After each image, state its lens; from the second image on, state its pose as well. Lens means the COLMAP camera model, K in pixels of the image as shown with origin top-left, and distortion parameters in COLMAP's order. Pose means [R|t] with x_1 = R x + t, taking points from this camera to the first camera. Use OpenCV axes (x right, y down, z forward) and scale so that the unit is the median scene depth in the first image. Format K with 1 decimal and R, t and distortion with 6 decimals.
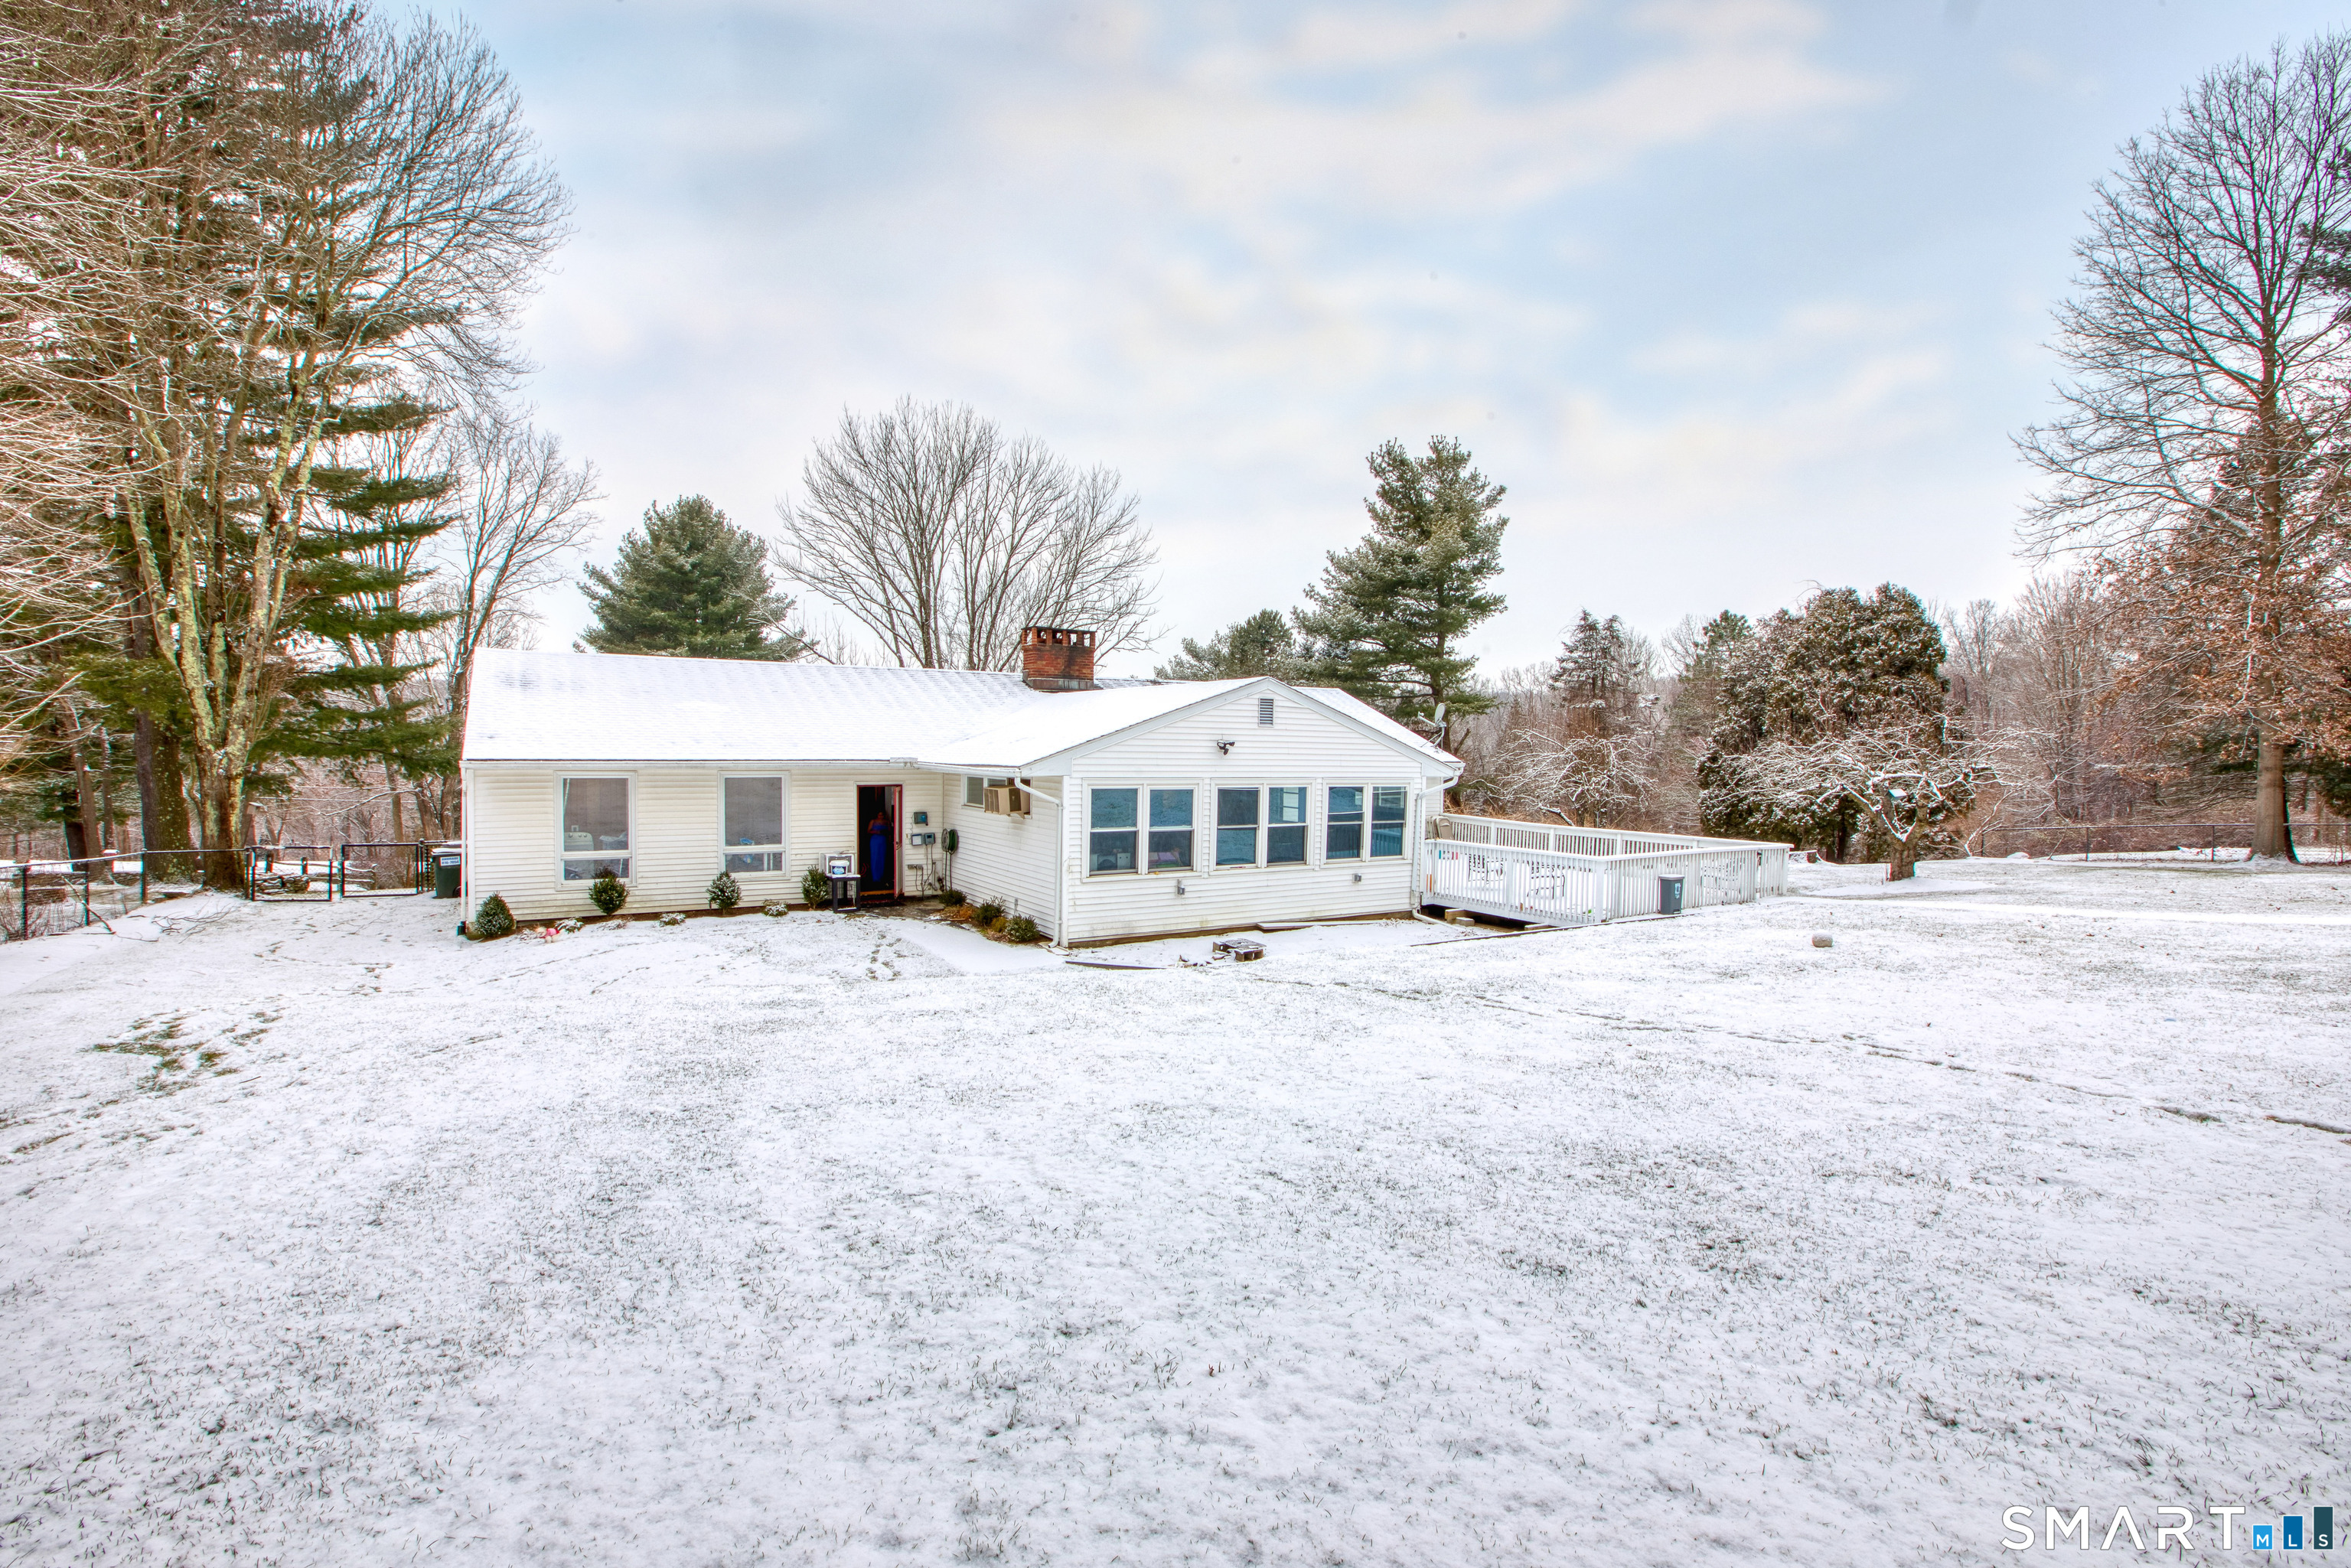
lens RADIAL K [[1065.1, 0, 1177.4], [0, 1065.1, 778.3], [0, 0, 1]] dist [-0.034268, 0.006674]
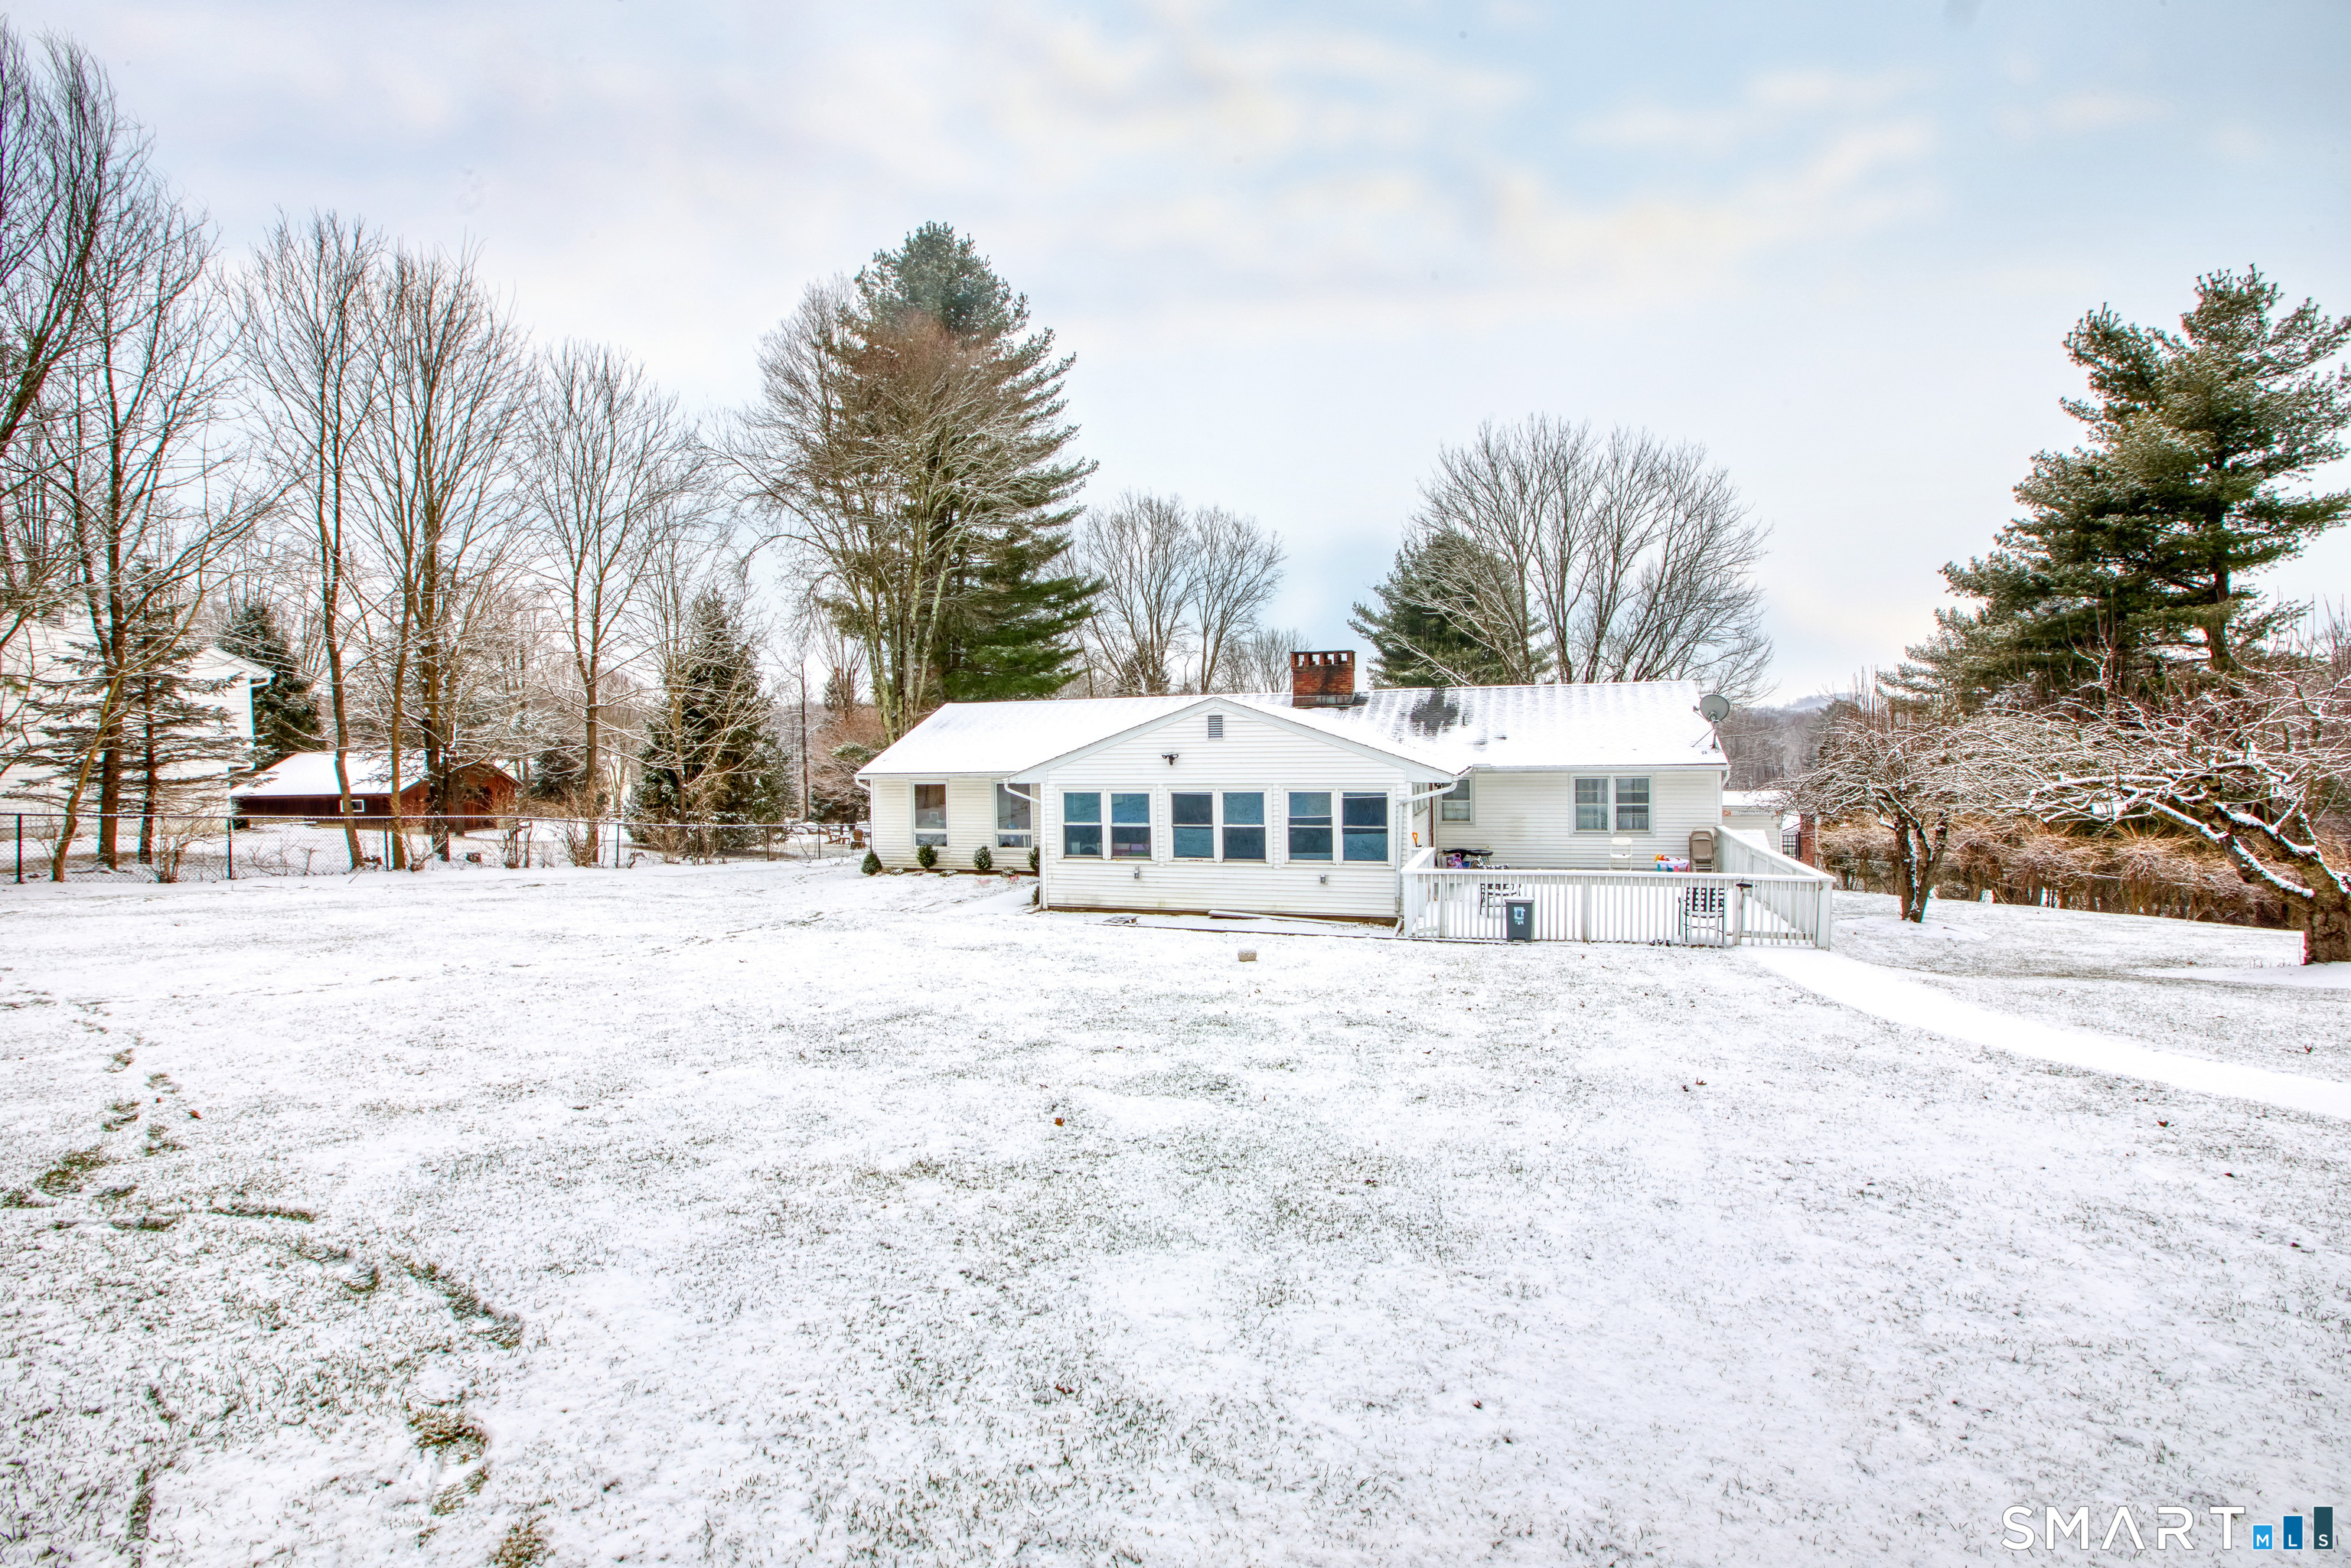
lens RADIAL K [[1065.1, 0, 1179.8], [0, 1065.1, 789.1], [0, 0, 1]] dist [-0.034268, 0.006674]
pose [[0.649130, 0.005820, -0.760655, 0.931783], [-0.000501, 0.999974, 0.007224, -0.003488], [0.760677, -0.004308, 0.649116, 0.222011]]
